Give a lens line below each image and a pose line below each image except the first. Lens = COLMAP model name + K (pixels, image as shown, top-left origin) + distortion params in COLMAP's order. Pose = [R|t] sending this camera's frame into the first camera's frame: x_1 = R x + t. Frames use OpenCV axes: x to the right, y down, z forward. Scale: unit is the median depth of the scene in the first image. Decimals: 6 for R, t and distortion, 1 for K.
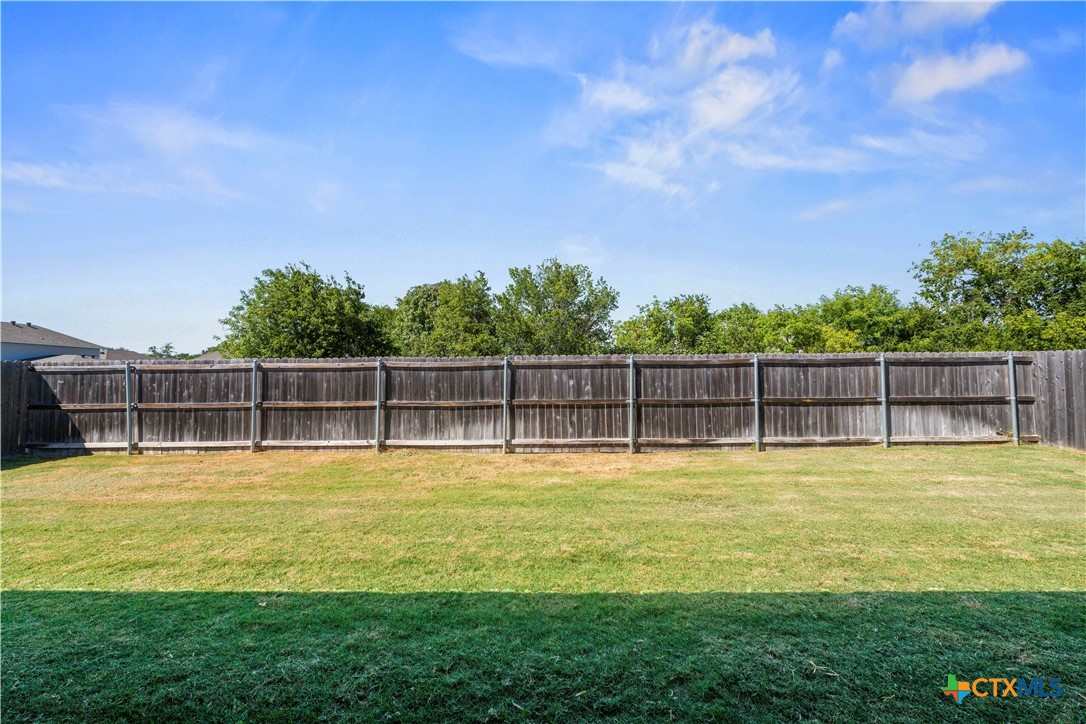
lens RADIAL K [[430.6, 0, 545.7], [0, 430.6, 368.2], [0, 0, 1]] dist [0.000504, -0.000511]
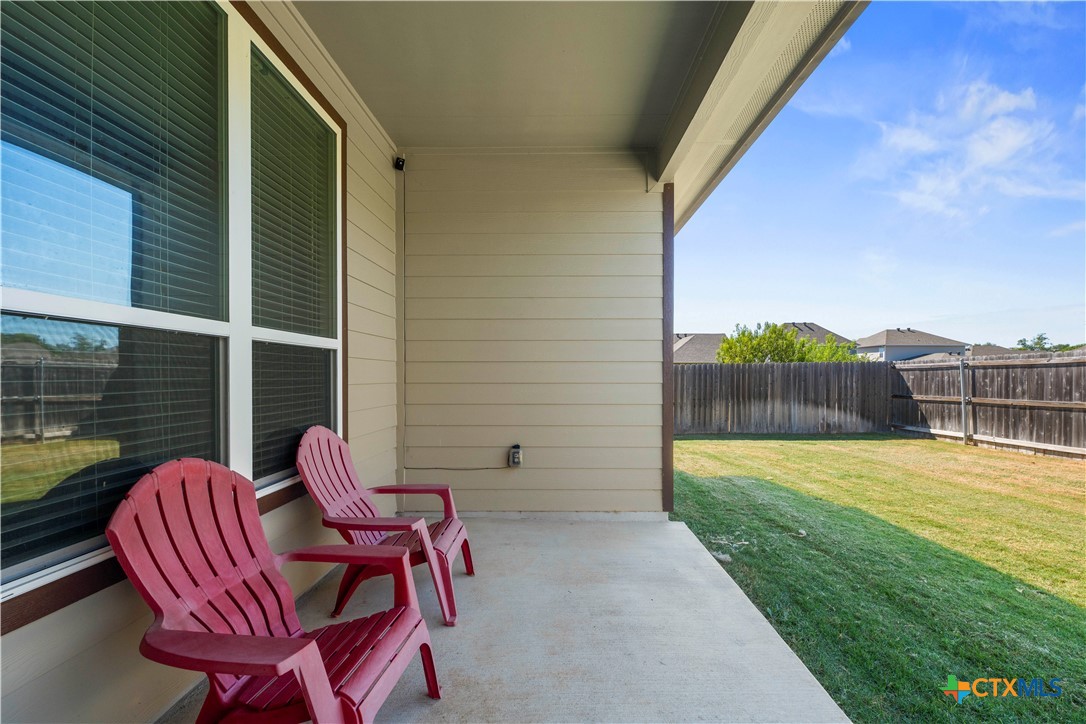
lens RADIAL K [[466.4, 0, 550.1], [0, 466.4, 369.5], [0, 0, 1]] dist [-0.004400, 0.000096]
pose [[0.016090, -0.012203, -0.999796, 0.189932], [0.025475, 0.999606, -0.011791, -0.000273], [0.999546, -0.025280, 0.016395, -0.057835]]
